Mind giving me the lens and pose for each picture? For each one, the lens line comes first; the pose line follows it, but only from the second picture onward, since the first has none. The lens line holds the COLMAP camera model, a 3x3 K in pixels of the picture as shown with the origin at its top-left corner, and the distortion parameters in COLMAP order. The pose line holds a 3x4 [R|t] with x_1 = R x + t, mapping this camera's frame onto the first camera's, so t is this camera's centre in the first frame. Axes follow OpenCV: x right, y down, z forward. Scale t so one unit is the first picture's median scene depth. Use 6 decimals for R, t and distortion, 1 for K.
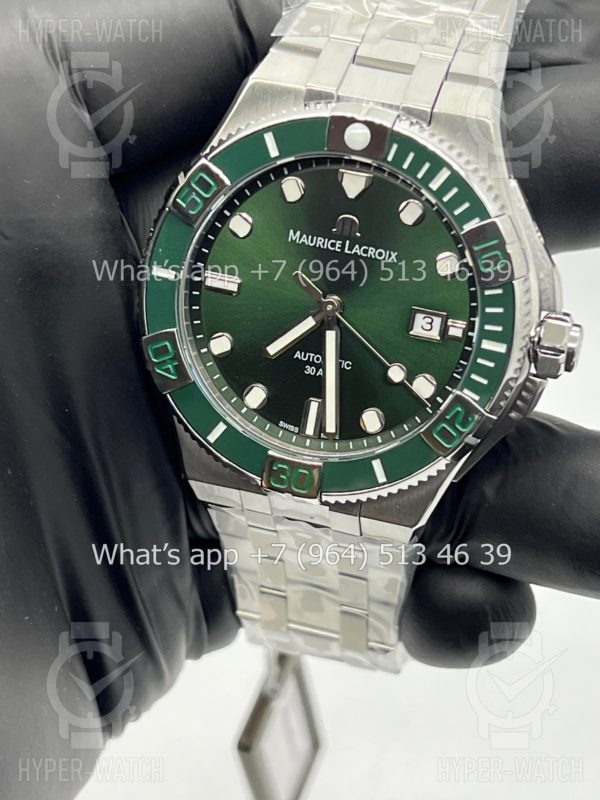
lens RADIAL K [[1912.6, 0, 300.0], [0, 1912.6, 400.0], [0, 0, 1]] dist [0.238509, -0.283023]
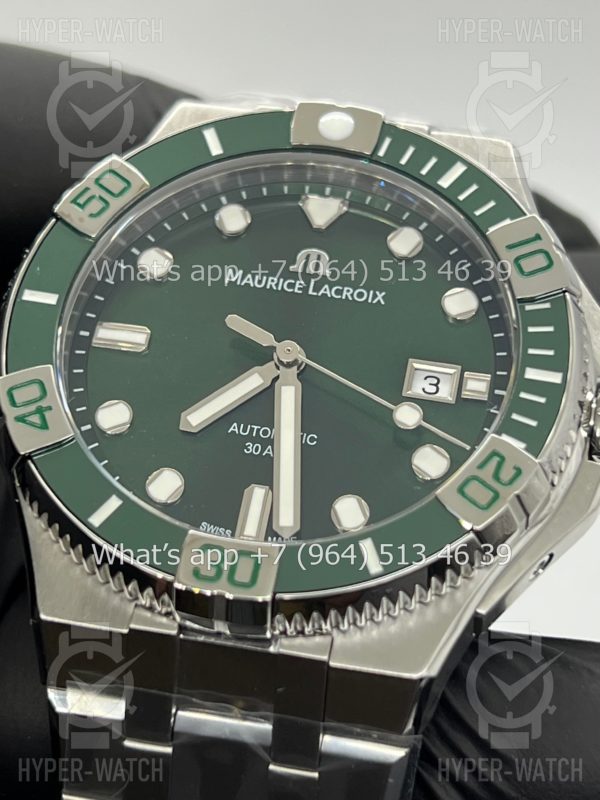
lens RADIAL K [[1912.6, 0, 300.0], [0, 1912.6, 400.0], [0, 0, 1]] dist [0.238509, -0.283023]
pose [[0.985145, 0.095411, 0.142778, -0.074252], [0.010371, 0.796870, -0.604062, 0.369306], [-0.171410, 0.596570, 0.784043, 0.482769]]
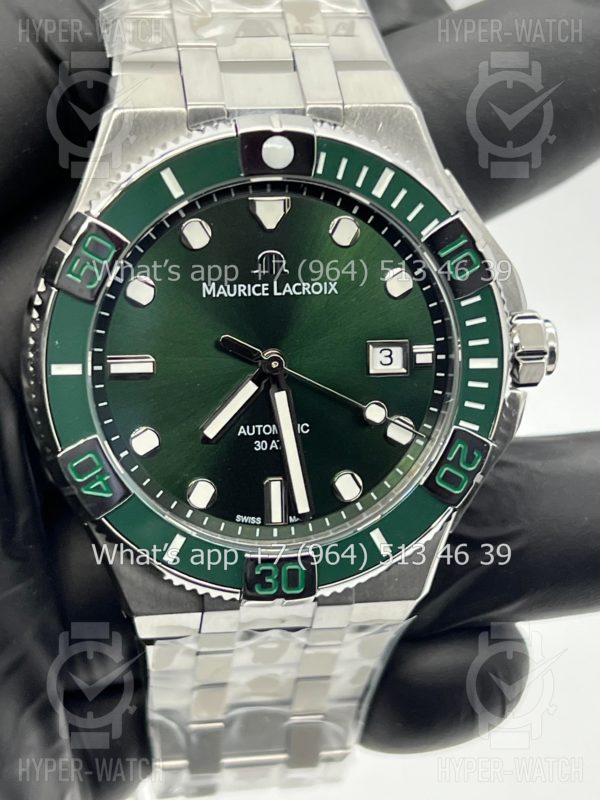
lens RADIAL K [[1912.6, 0, 300.0], [0, 1912.6, 400.0], [0, 0, 1]] dist [0.238509, -0.283023]
pose [[0.912173, -0.230833, 0.338610, -0.254815], [0.239846, 0.970685, 0.015609, -0.043669], [-0.332286, 0.066976, 0.940798, 0.226684]]
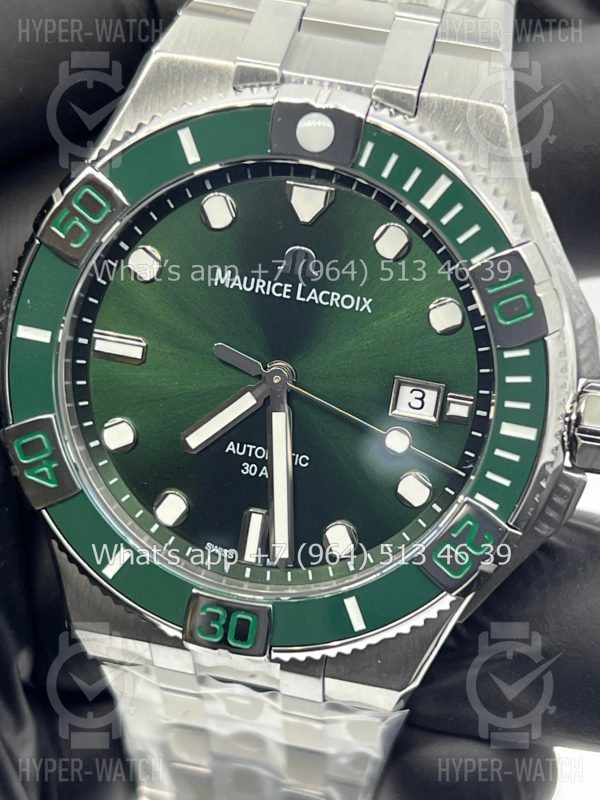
lens RADIAL K [[1912.6, 0, 300.0], [0, 1912.6, 400.0], [0, 0, 1]] dist [0.238509, -0.283023]
pose [[0.996617, -0.022979, 0.078905, -0.031071], [0.024558, 0.999516, -0.019098, -0.027272], [-0.078428, 0.020971, 0.996699, 0.306353]]
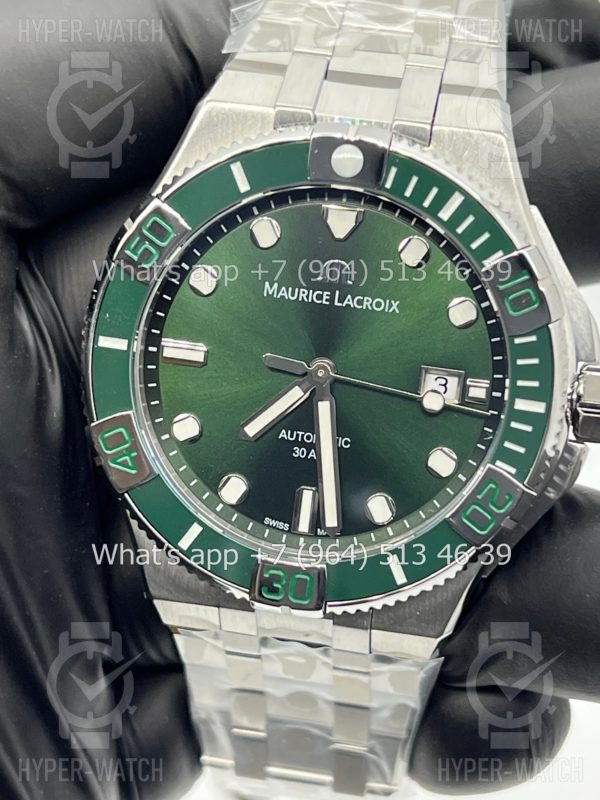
lens RADIAL K [[1912.6, 0, 300.0], [0, 1912.6, 400.0], [0, 0, 1]] dist [0.238509, -0.283023]
pose [[0.992961, -0.060659, 0.101733, -0.076845], [0.067677, 0.995454, -0.067010, 0.017074], [-0.097206, 0.073424, 0.992552, 0.192686]]
